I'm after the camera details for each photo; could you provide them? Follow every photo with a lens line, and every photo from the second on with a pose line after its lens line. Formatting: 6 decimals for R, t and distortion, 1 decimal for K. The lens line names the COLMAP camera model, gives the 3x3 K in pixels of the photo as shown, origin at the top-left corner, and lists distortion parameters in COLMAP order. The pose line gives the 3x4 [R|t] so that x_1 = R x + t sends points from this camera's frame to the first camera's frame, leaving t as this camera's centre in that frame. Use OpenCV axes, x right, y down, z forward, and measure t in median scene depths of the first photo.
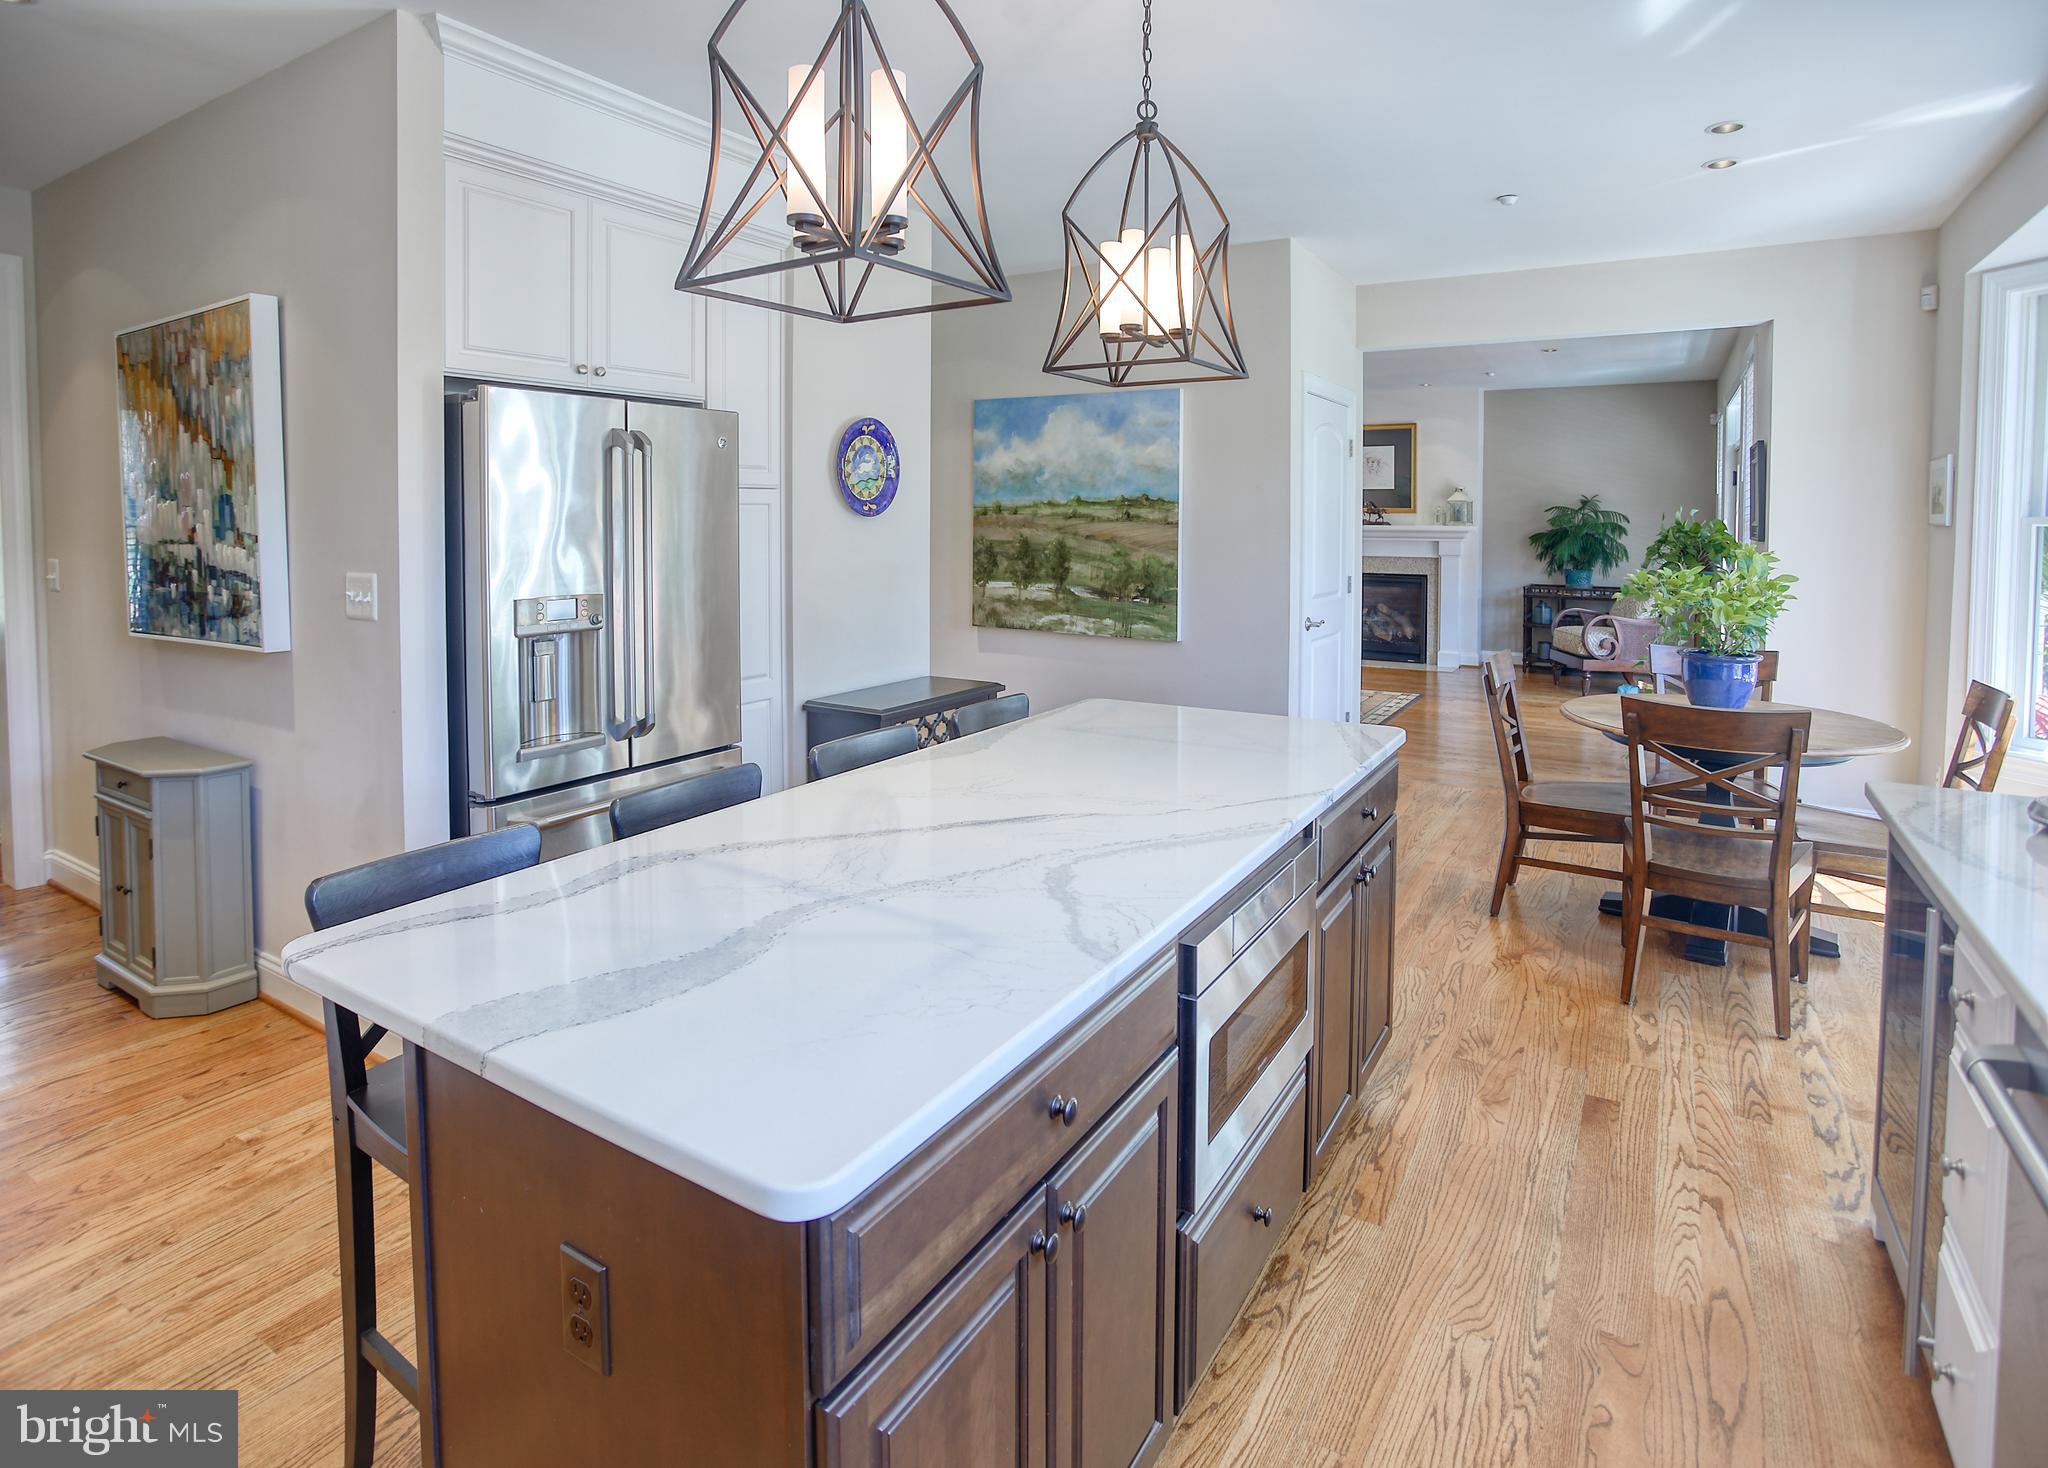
lens RADIAL K [[2398.9, 0, 1024.0], [0, 2398.9, 734.0], [0, 0, 1]] dist [0.010614, 0.011770]
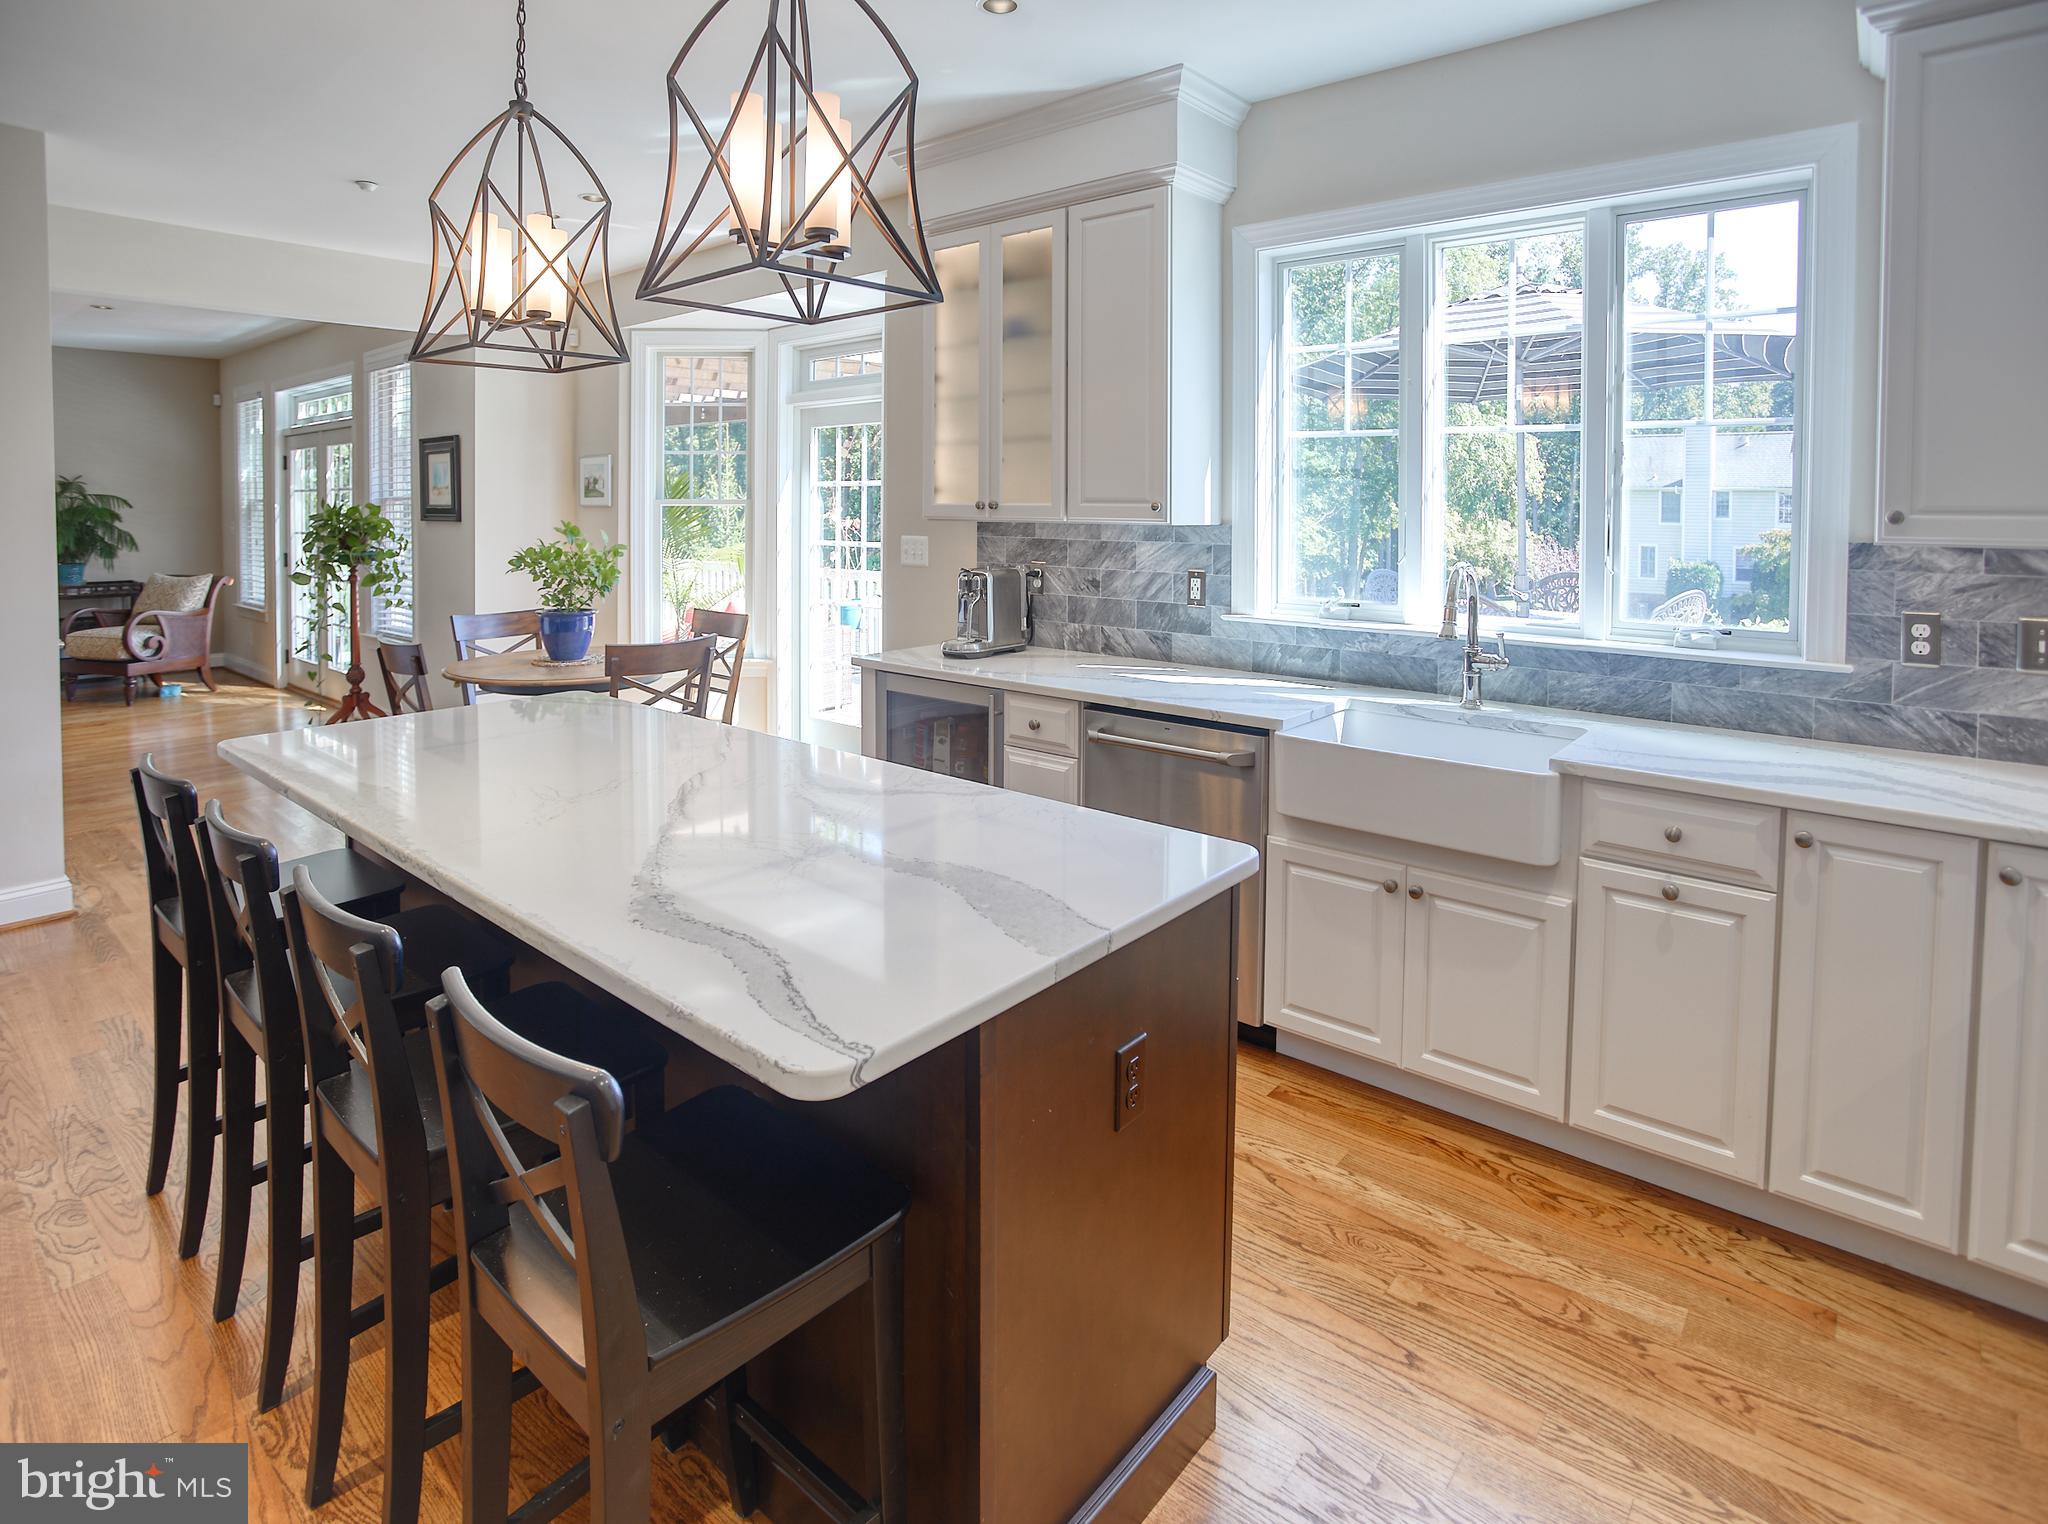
lens RADIAL K [[2794.6, 0, 1024.0], [0, 2794.6, 762.0], [0, 0, 1]] dist [-0.006405, -0.002311]
pose [[0.801237, -0.044634, 0.596680, -0.549252], [0.043799, 0.998914, 0.015908, 0.016637], [-0.596742, 0.013388, 0.802321, -0.097728]]
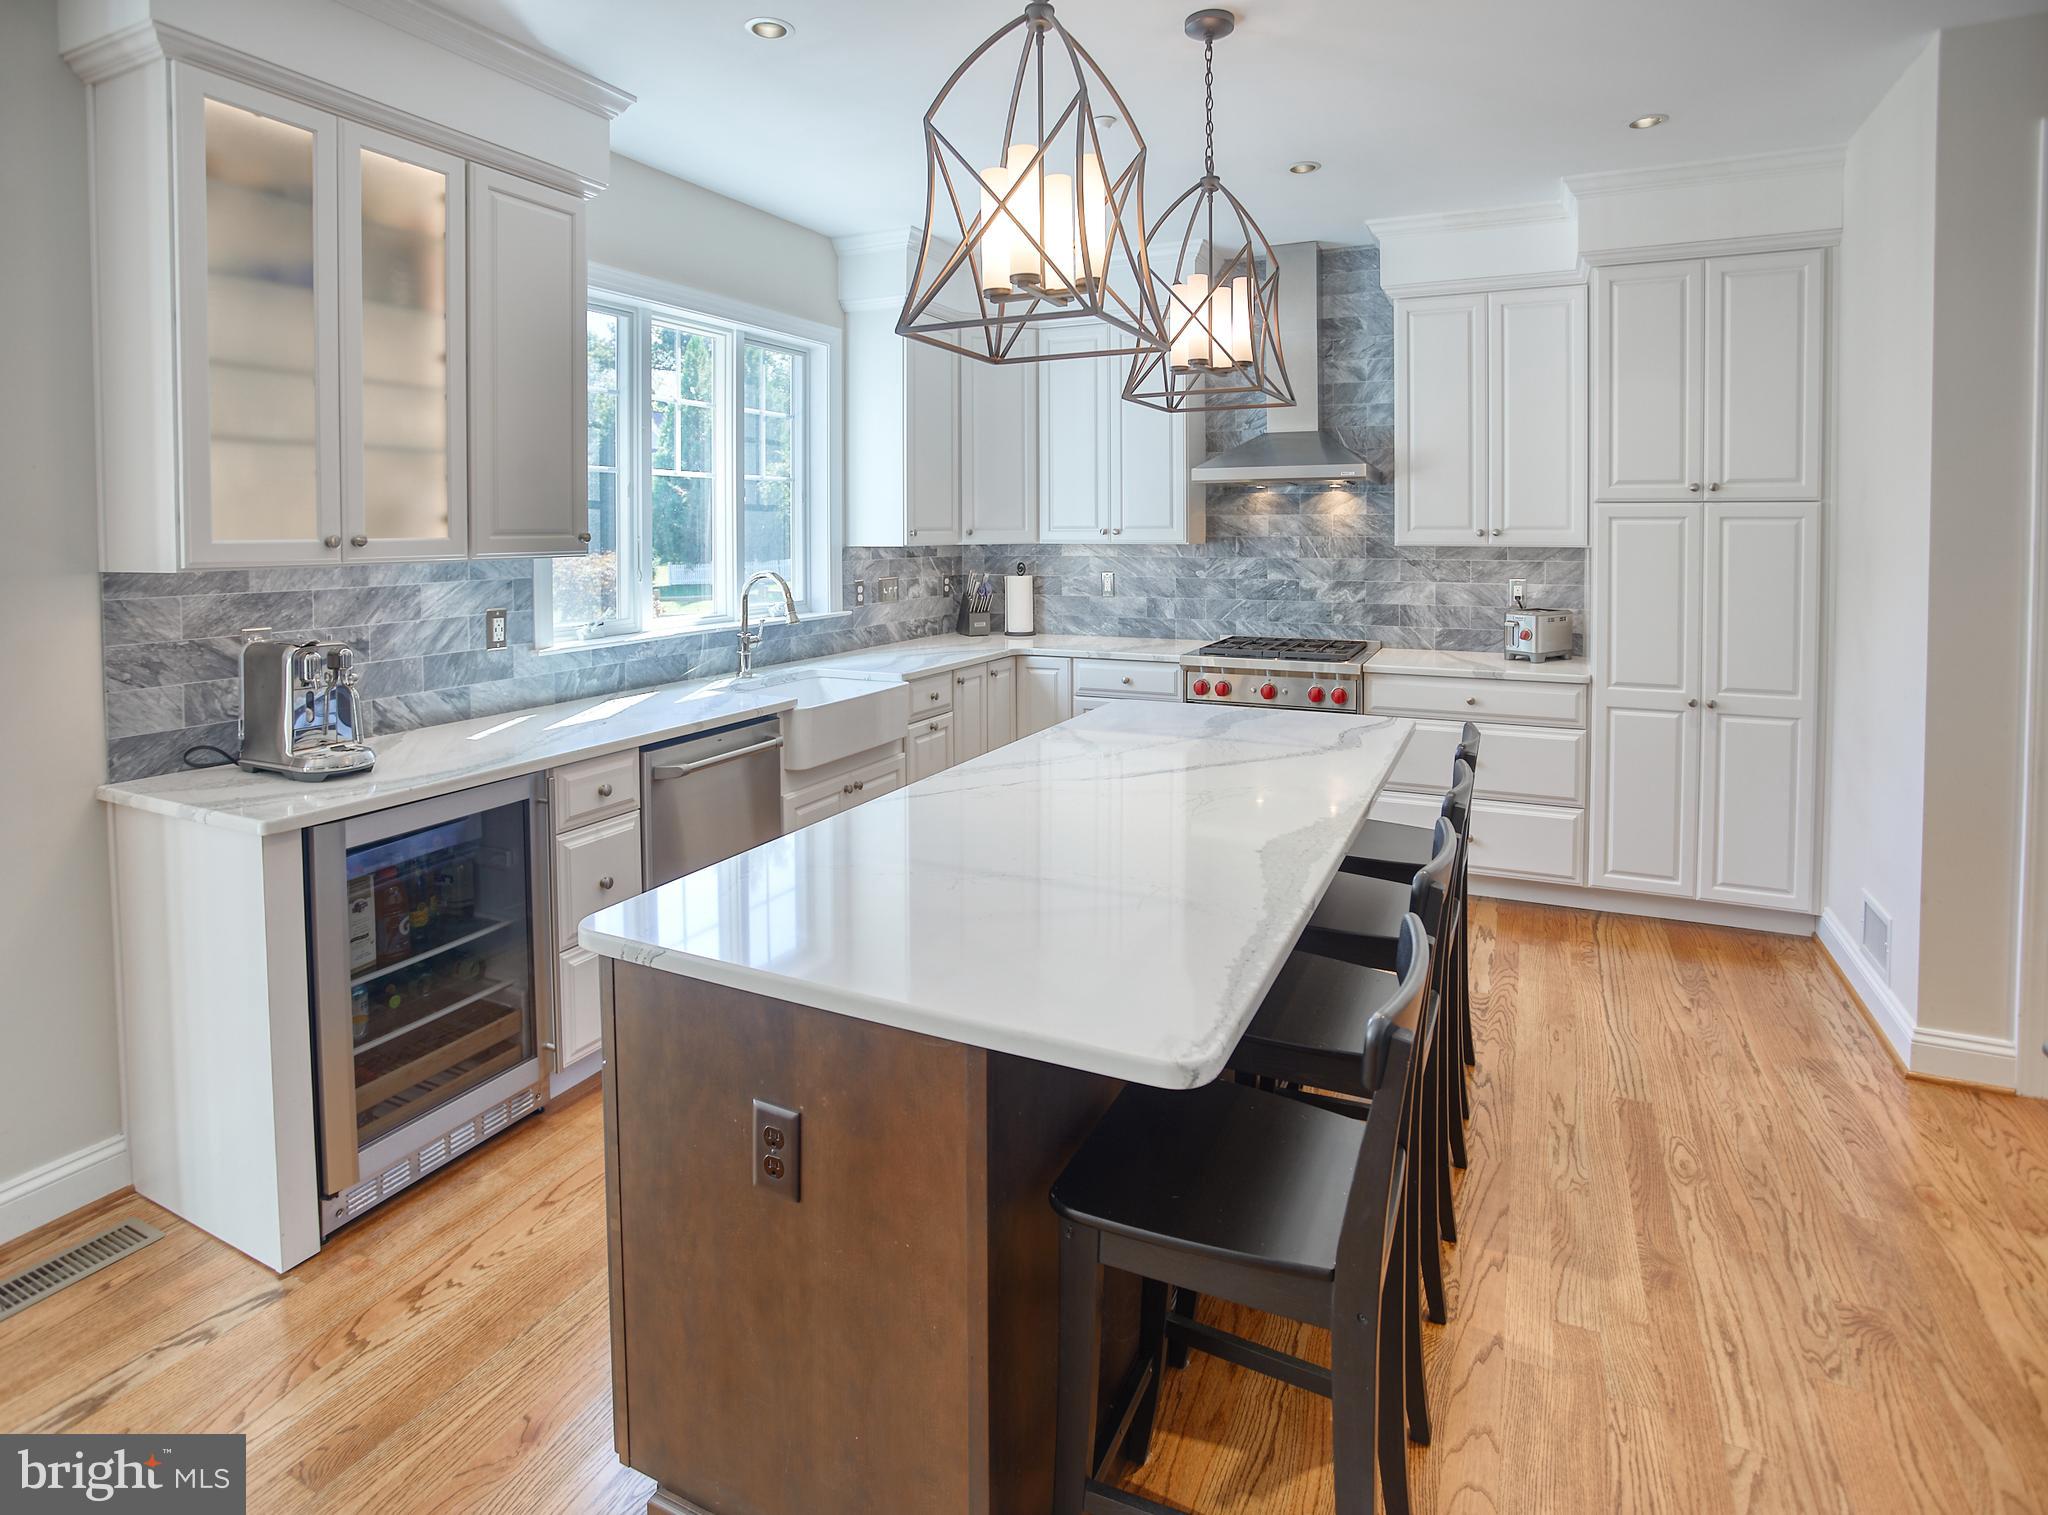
lens RADIAL K [[2794.6, 0, 1024.0], [0, 2794.6, 757.5], [0, 0, 1]] dist [-0.006405, -0.002311]
pose [[-0.998996, 0.010658, -0.043511, 0.101813], [0.002875, 0.984536, 0.175158, -0.184653], [0.044705, 0.174857, -0.983578, 1.996290]]
